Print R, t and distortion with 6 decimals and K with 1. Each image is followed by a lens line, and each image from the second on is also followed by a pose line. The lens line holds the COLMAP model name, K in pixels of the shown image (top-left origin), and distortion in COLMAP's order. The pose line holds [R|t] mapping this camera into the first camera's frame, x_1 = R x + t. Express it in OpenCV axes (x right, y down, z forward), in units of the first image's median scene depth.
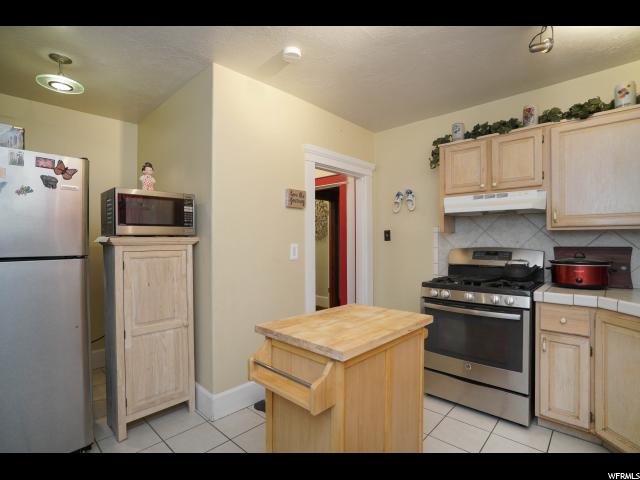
lens RADIAL K [[311.1, 0, 314.6], [0, 311.1, 241.9], [0, 0, 1]] dist [-0.024823, 0.000934]
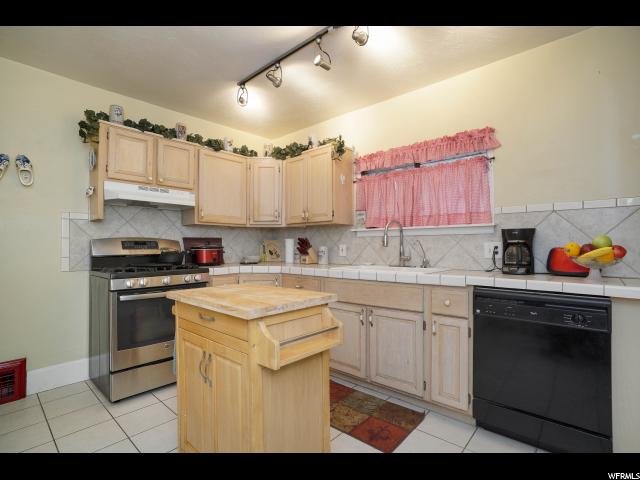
lens RADIAL K [[316.9, 0, 317.8], [0, 316.9, 240.5], [0, 0, 1]] dist [-0.034662, 0.000888]
pose [[-0.033329, 0.018863, 0.999266, -0.570750], [0.005849, 0.999808, -0.018679, 0.057530], [-0.999427, 0.005222, -0.033433, 0.475063]]
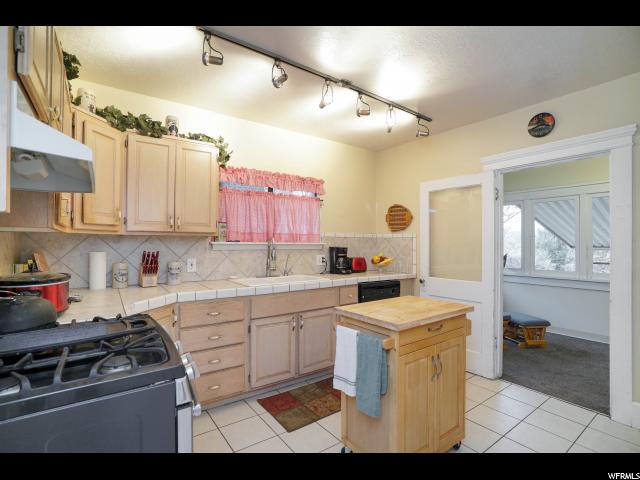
lens RADIAL K [[316.9, 0, 322.6], [0, 316.9, 241.6], [0, 0, 1]] dist [-0.034662, 0.000888]
pose [[-0.986345, -0.003254, 0.164662, 0.121964], [-0.003982, 0.999984, -0.004089, -0.009622], [-0.164646, -0.004689, -0.986342, 1.391572]]
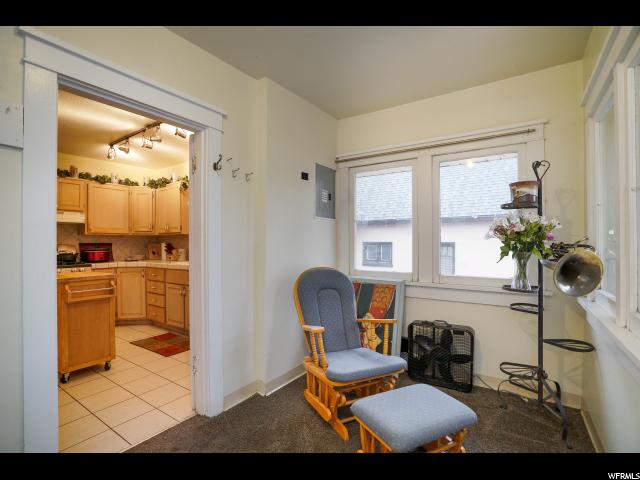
lens RADIAL K [[311.1, 0, 321.8], [0, 311.1, 244.8], [0, 0, 1]] dist [-0.024823, 0.000934]
pose [[-0.156552, -0.007251, 0.987643, -1.317385], [0.008227, 0.999929, 0.008646, 0.022989], [-0.987636, 0.009479, -0.156481, -0.176671]]
